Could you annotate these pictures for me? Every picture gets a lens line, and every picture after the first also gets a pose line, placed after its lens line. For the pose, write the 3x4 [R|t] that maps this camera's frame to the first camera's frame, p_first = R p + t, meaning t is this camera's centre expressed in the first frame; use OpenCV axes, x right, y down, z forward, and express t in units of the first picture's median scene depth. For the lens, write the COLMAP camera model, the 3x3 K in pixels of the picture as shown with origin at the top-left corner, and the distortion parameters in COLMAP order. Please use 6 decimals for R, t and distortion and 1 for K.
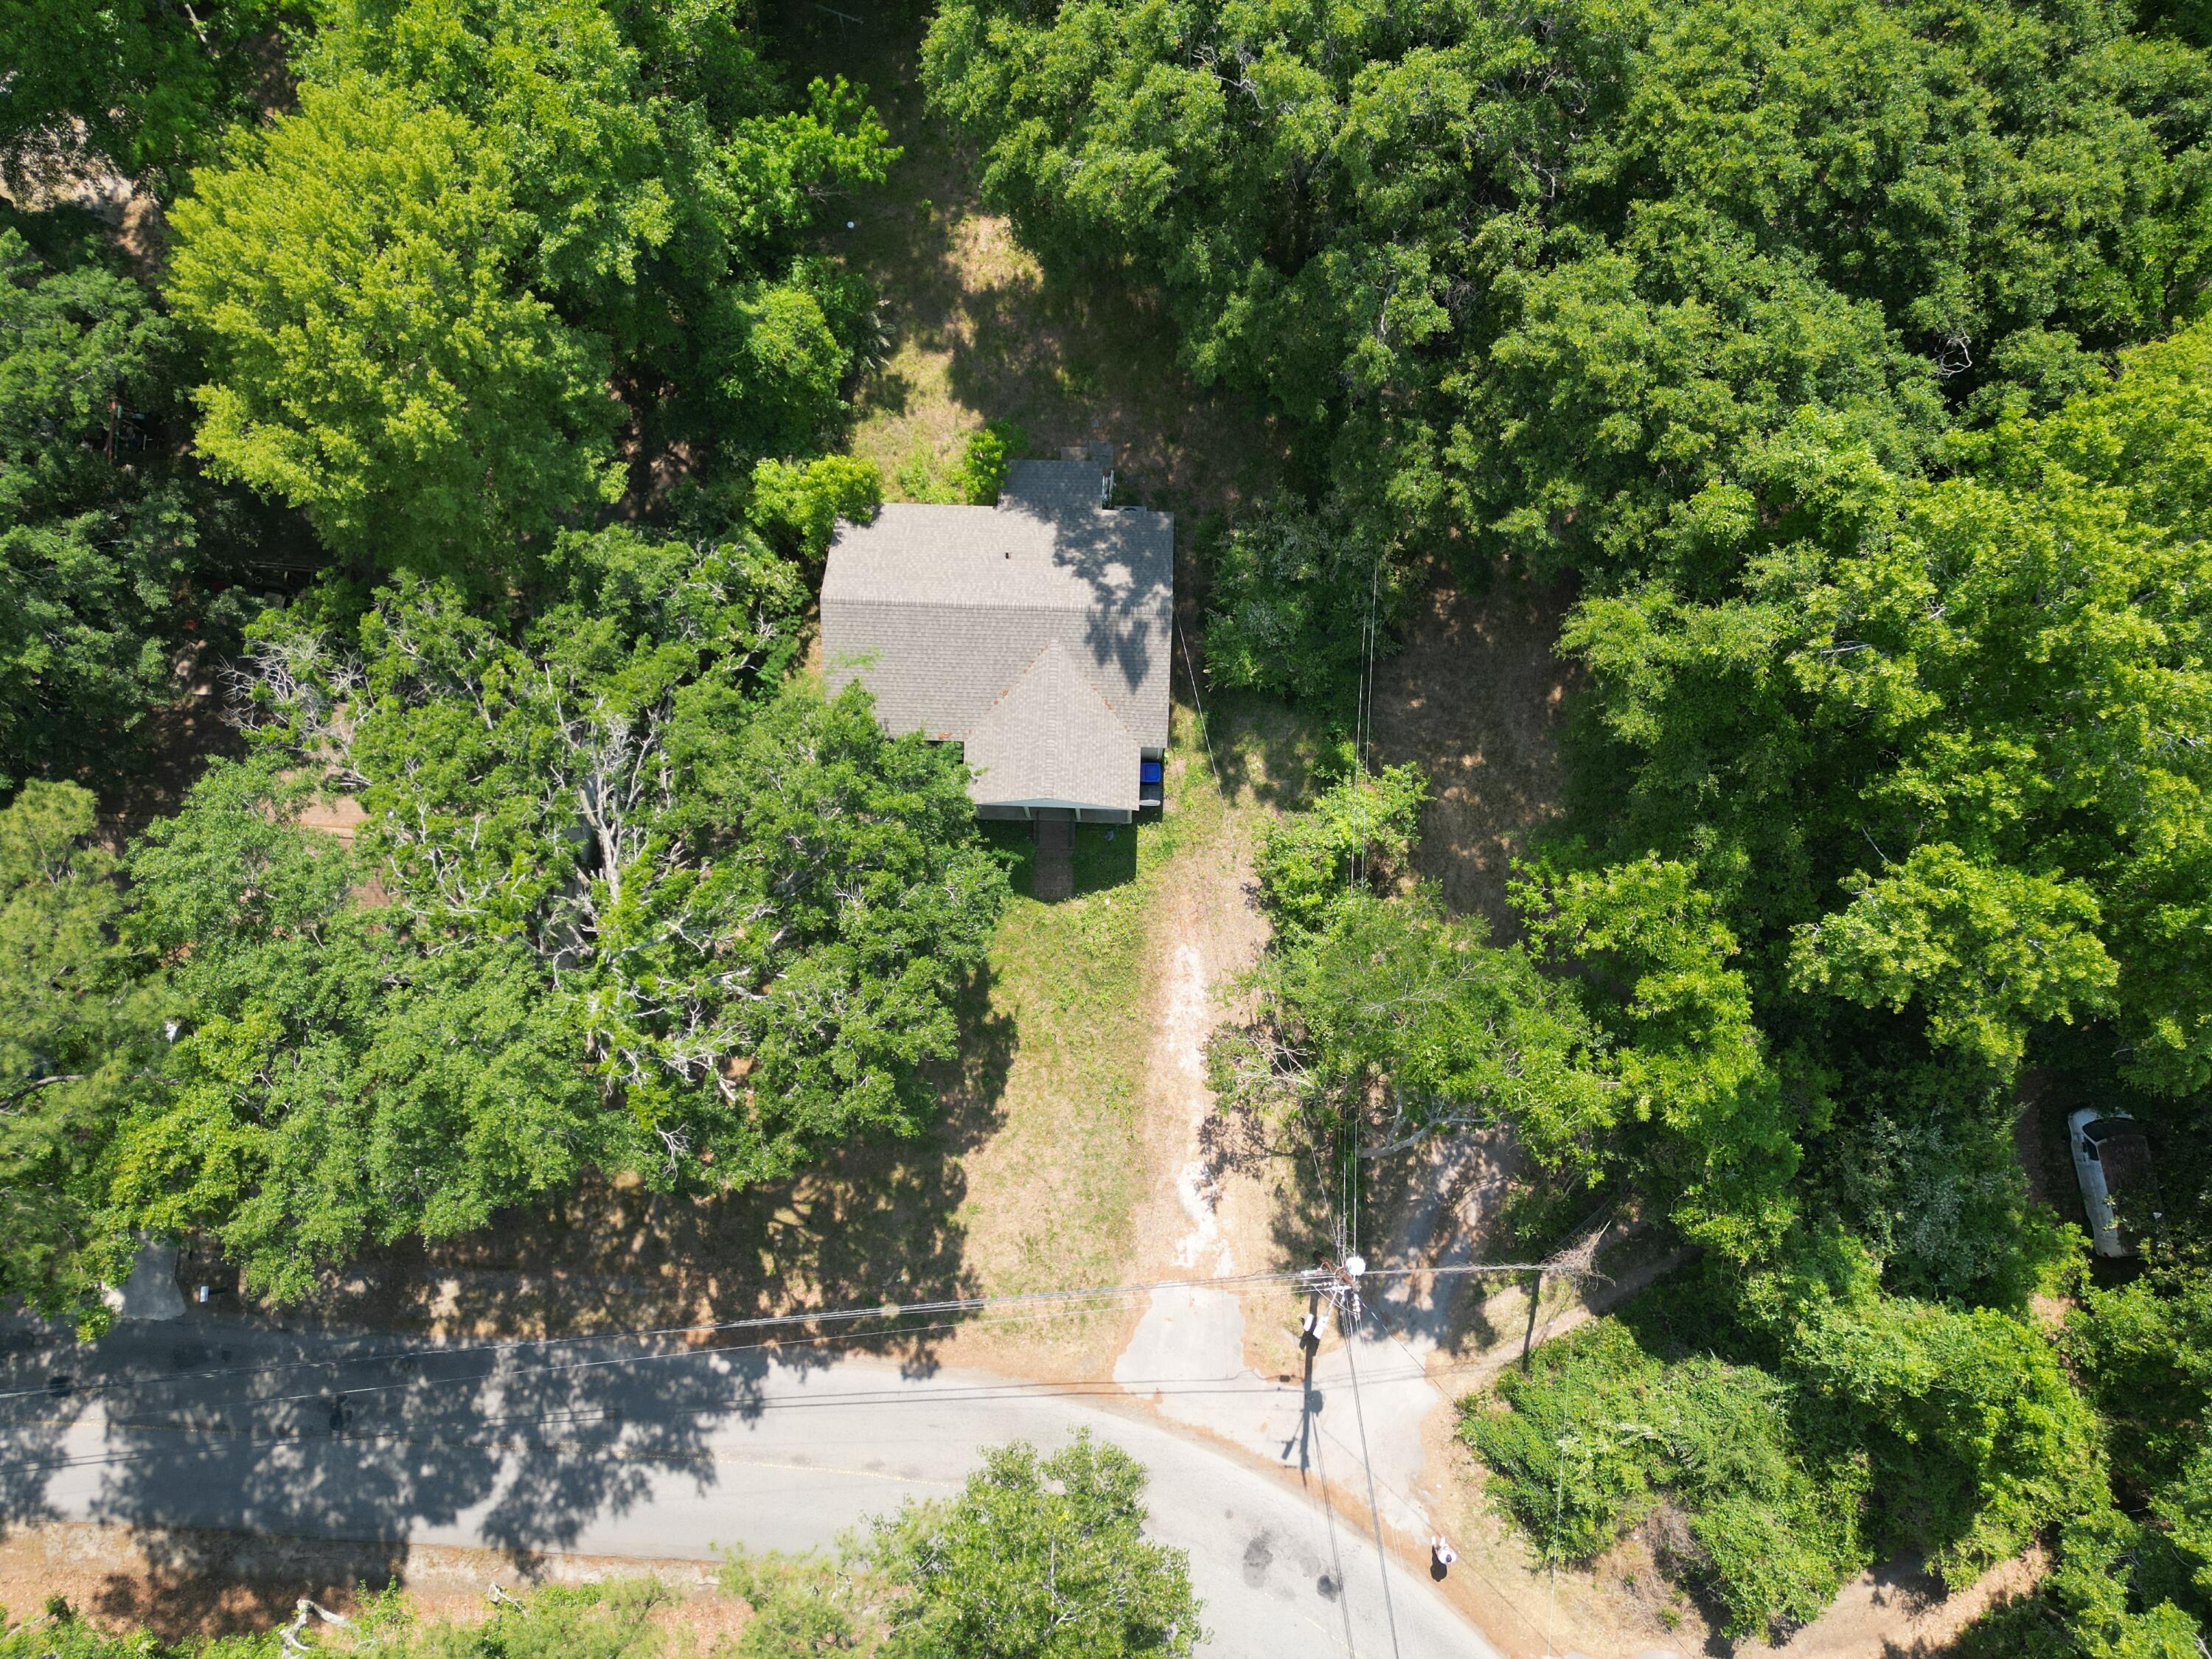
lens RADIAL K [[1552.6, 0, 1103.4], [0, 1552.6, 831.8], [0, 0, 1]] dist [0.077991, -0.074748]
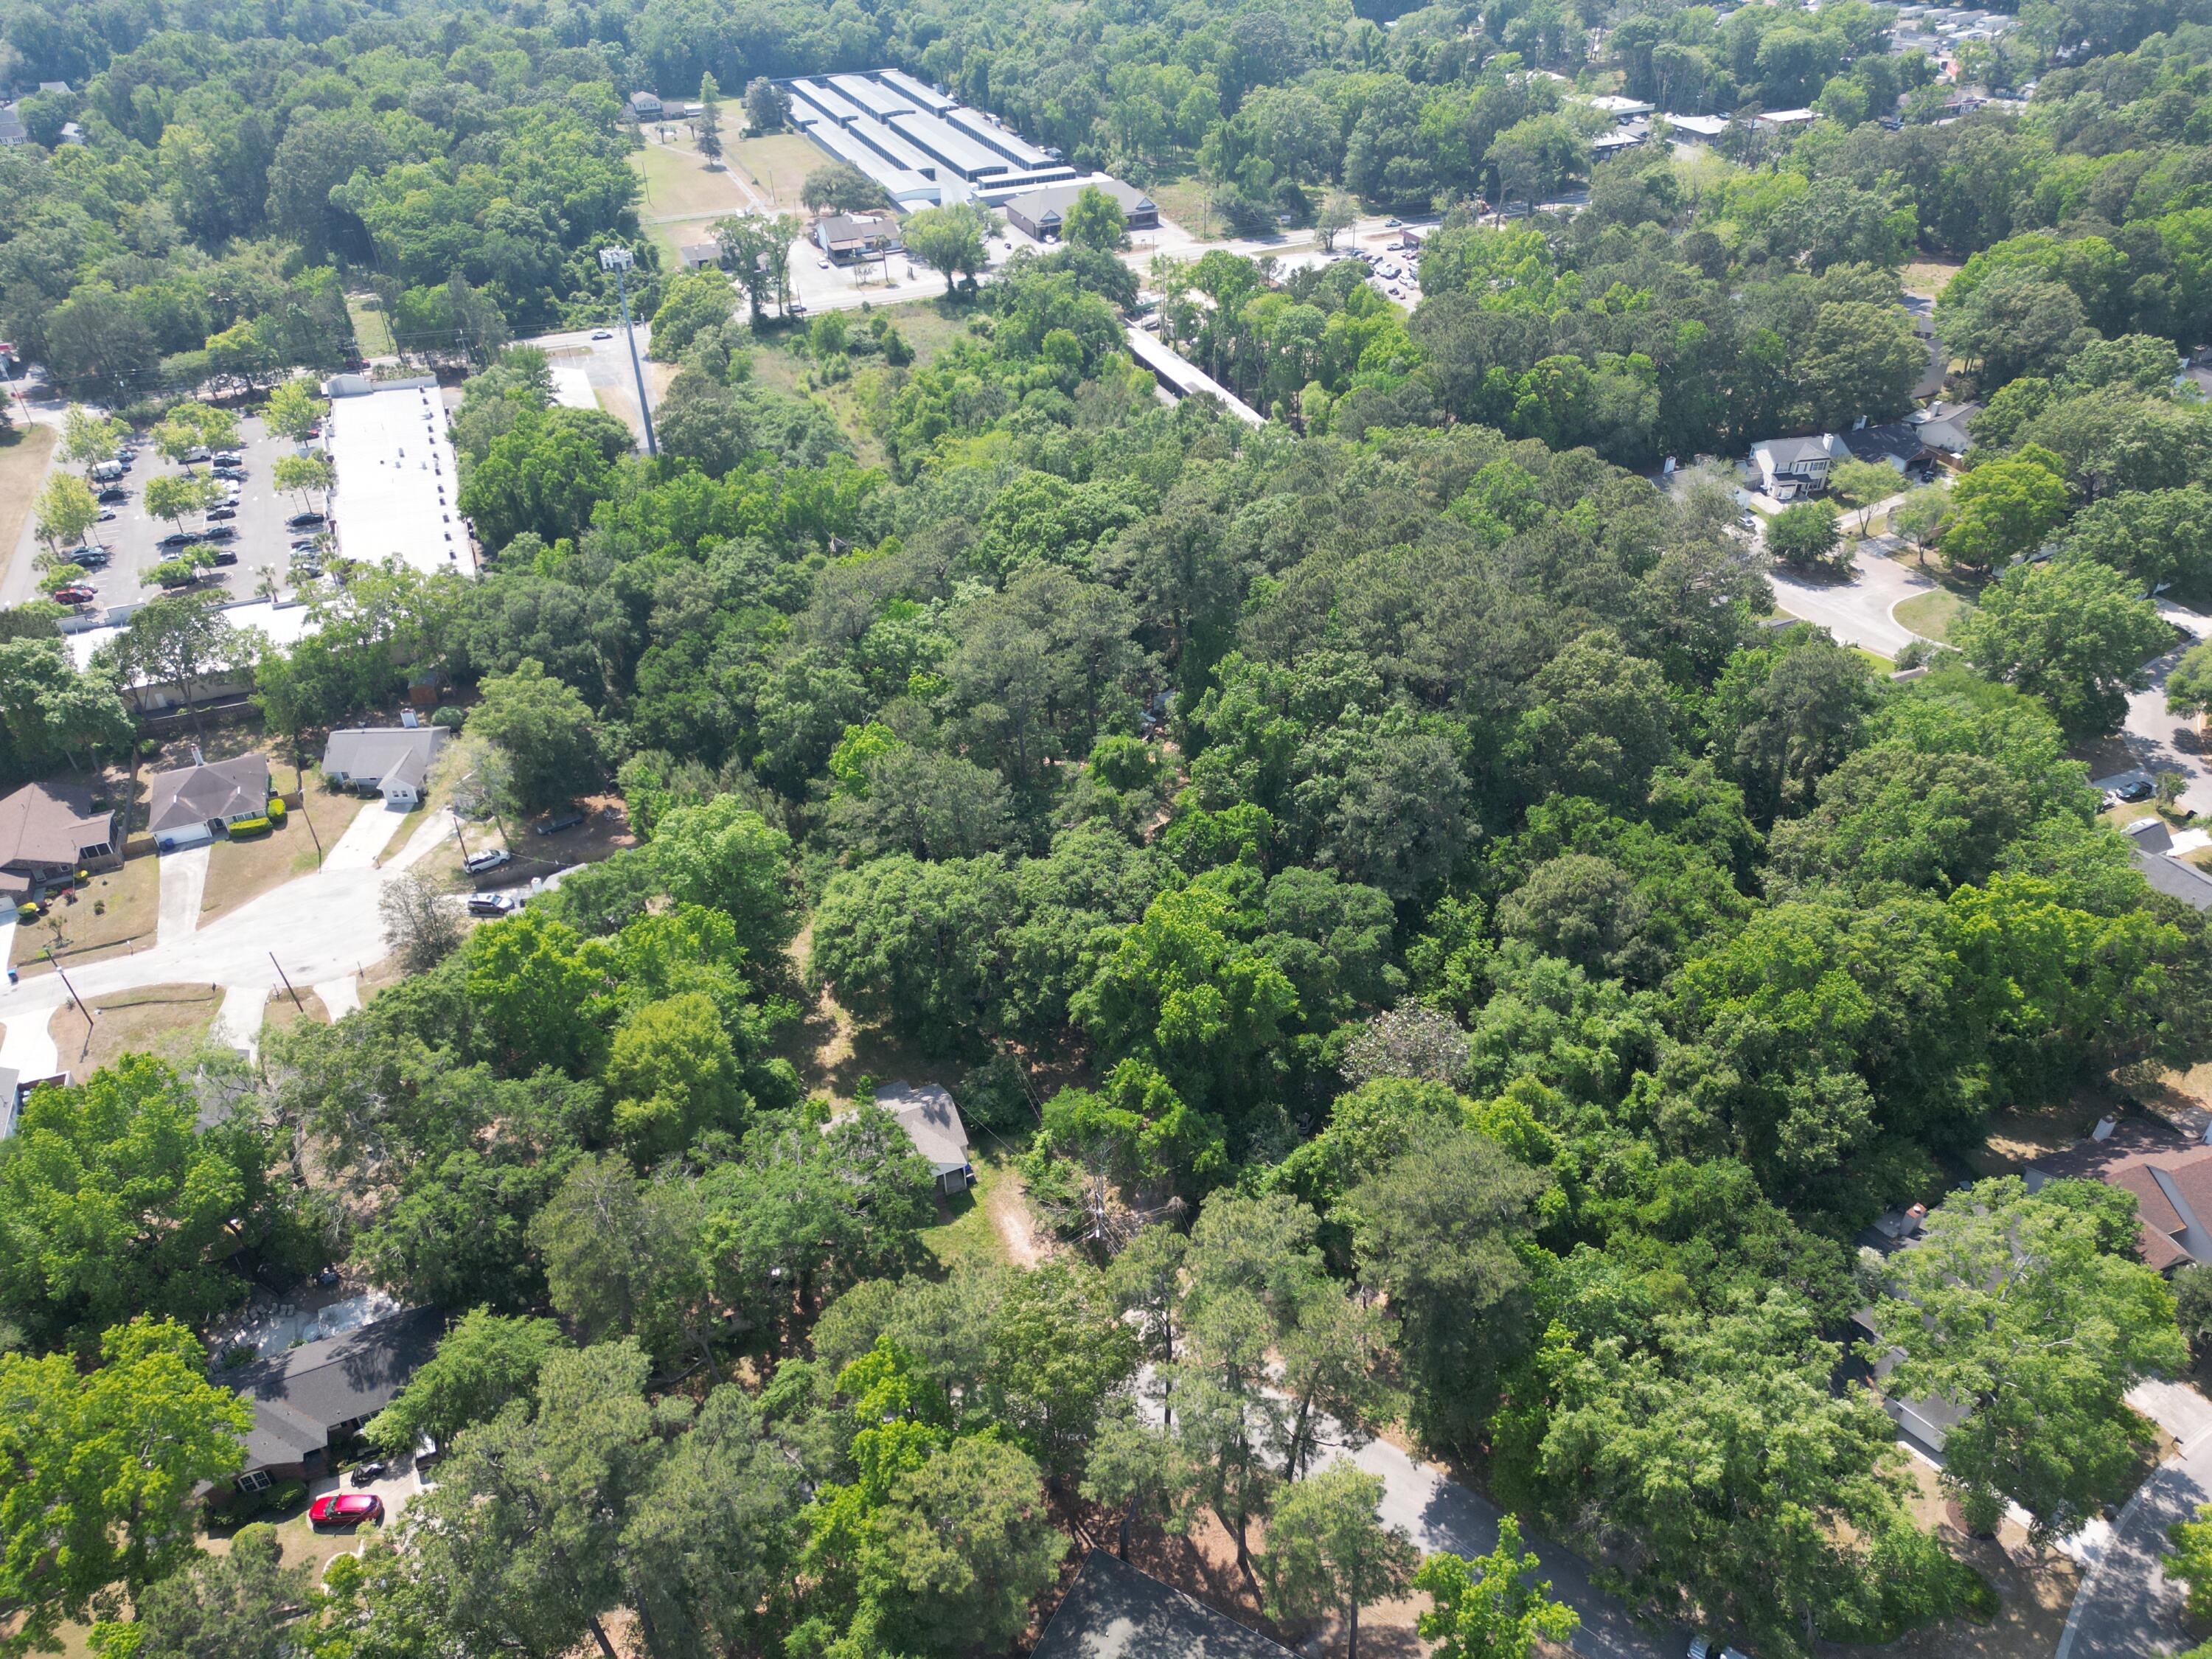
lens RADIAL K [[1552.6, 0, 1099.1], [0, 1552.6, 831.0], [0, 0, 1]] dist [0.077991, -0.074748]
pose [[0.898262, -0.259362, 0.354762, -0.579271], [0.434178, 0.648543, -0.625205, 1.398777], [-0.067924, 0.715628, 0.695171, -1.269788]]
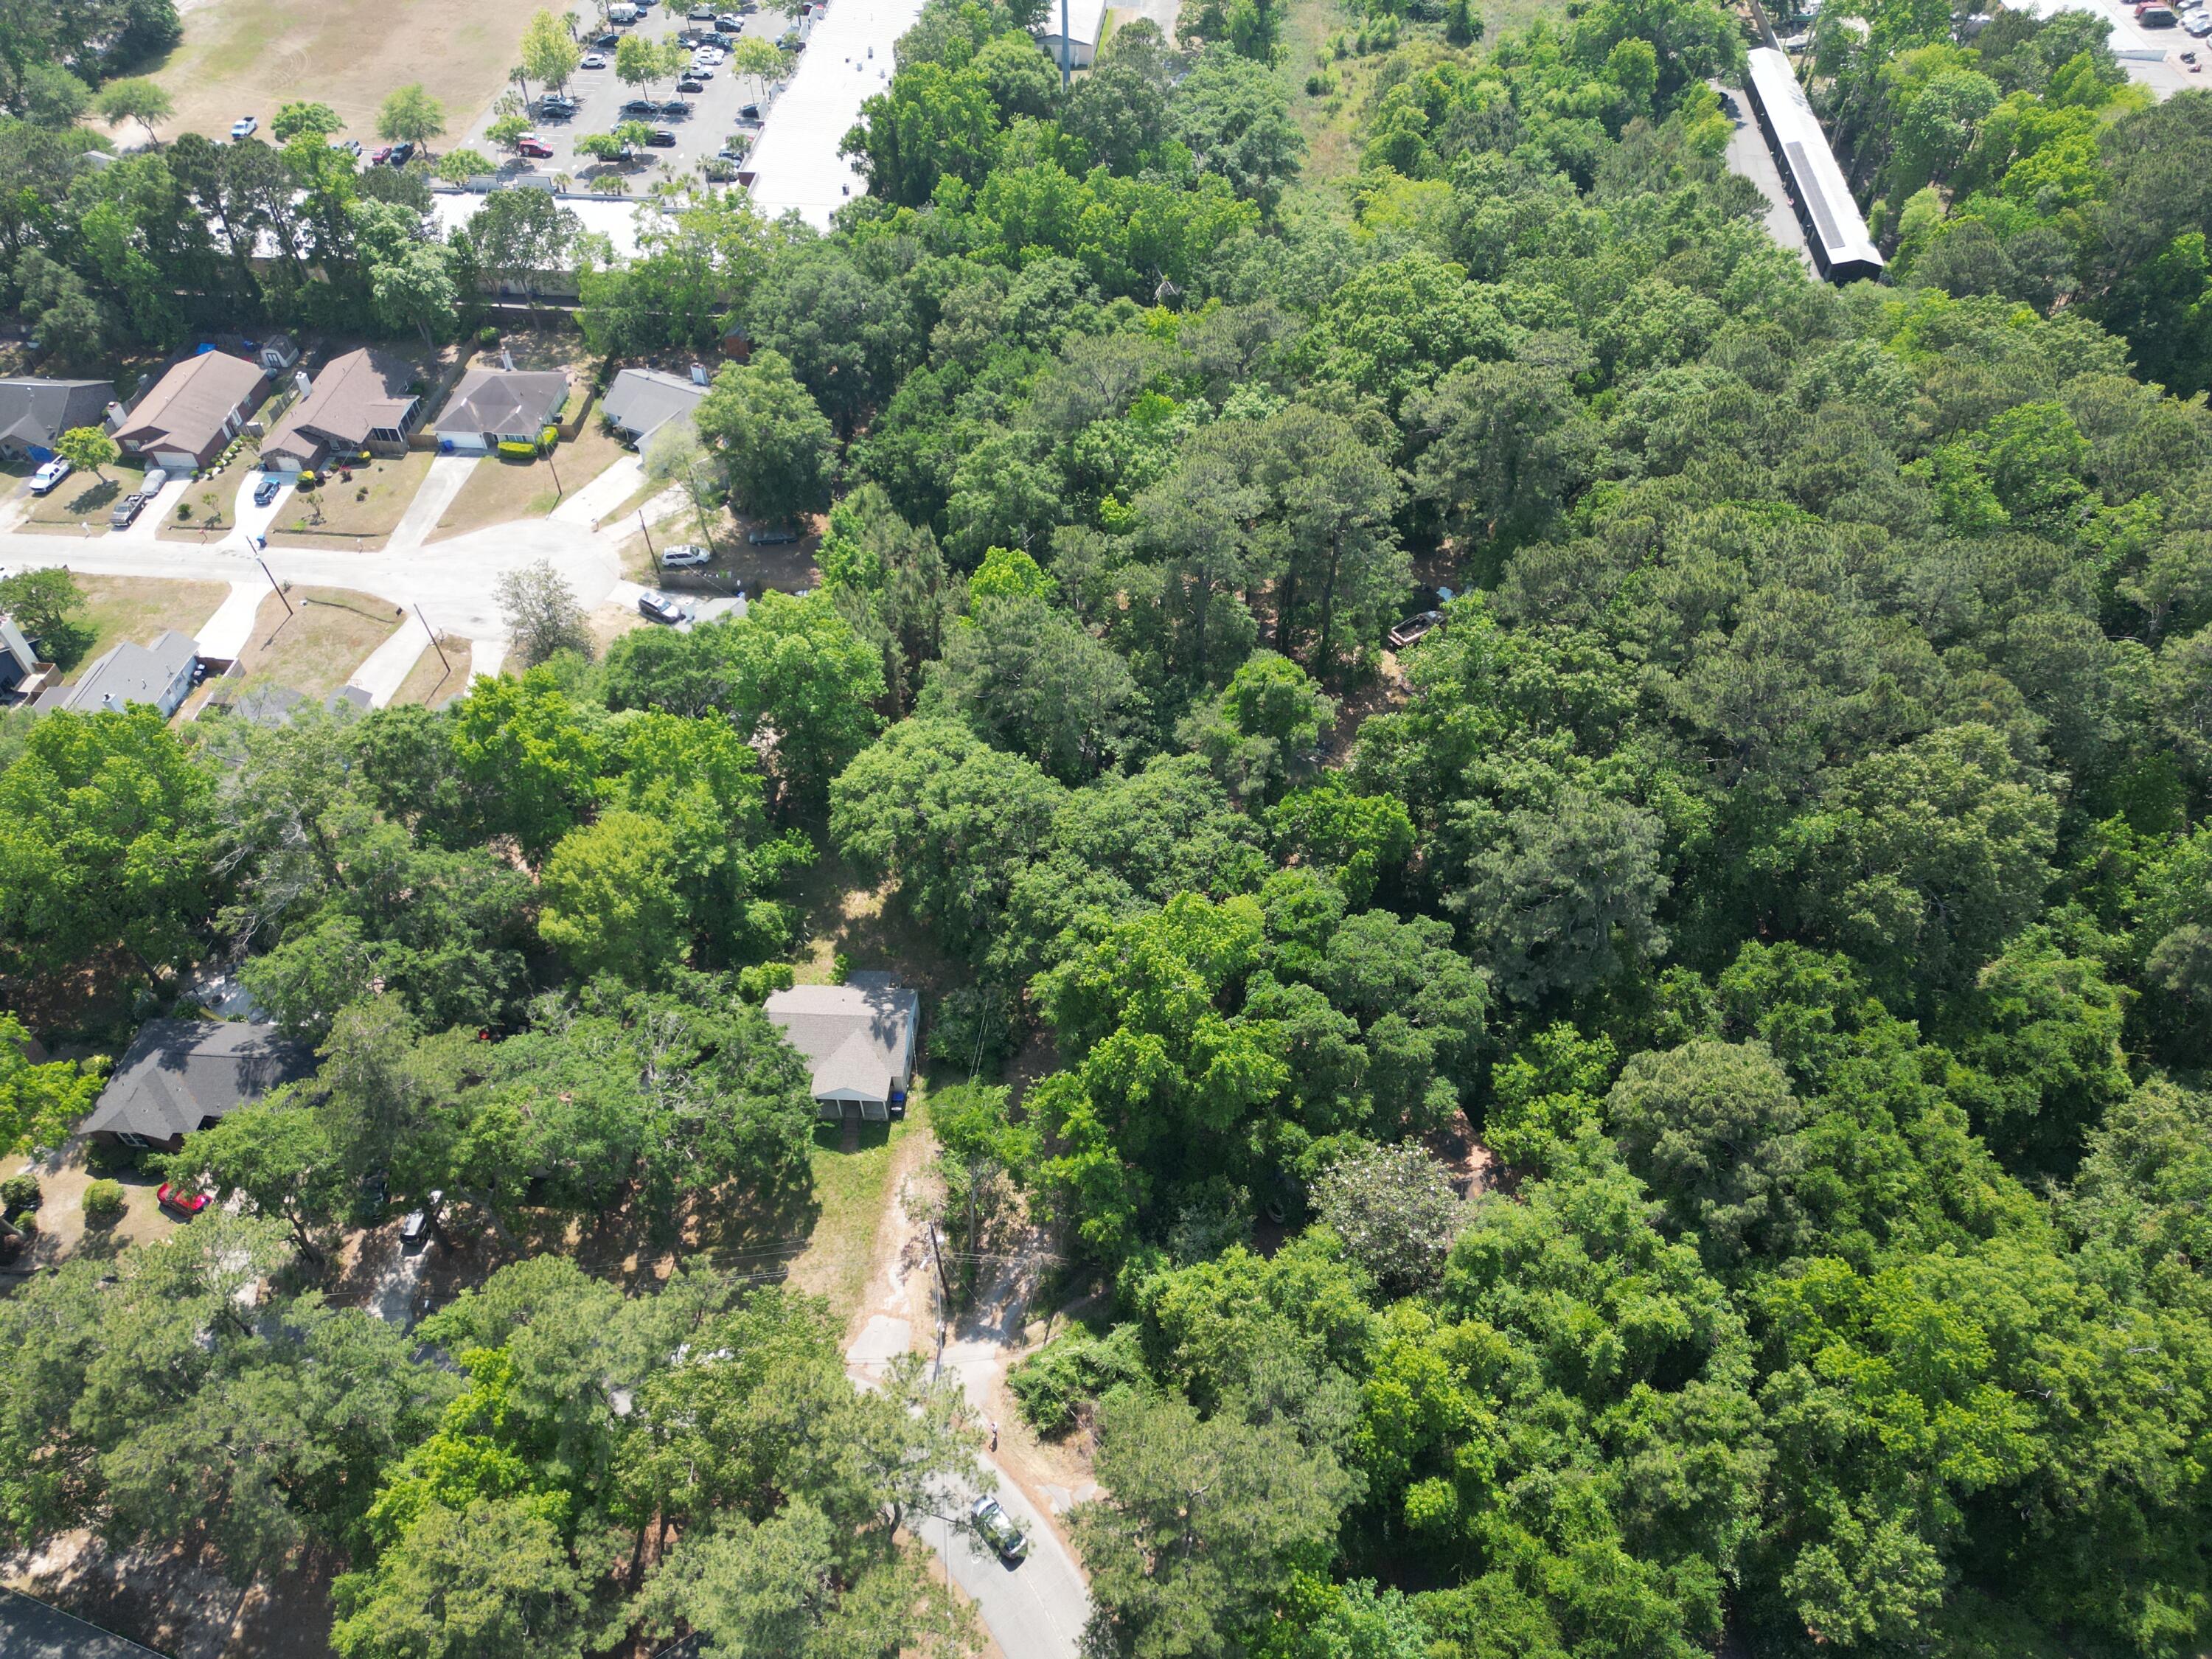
lens RADIAL K [[1552.6, 0, 1105.0], [0, 1552.6, 825.8], [0, 0, 1]] dist [0.077991, -0.074748]
pose [[0.999663, 0.018300, -0.018391, 0.392561], [-0.025314, 0.843381, -0.536719, 0.896962], [0.005688, 0.537004, 0.843560, -1.187224]]
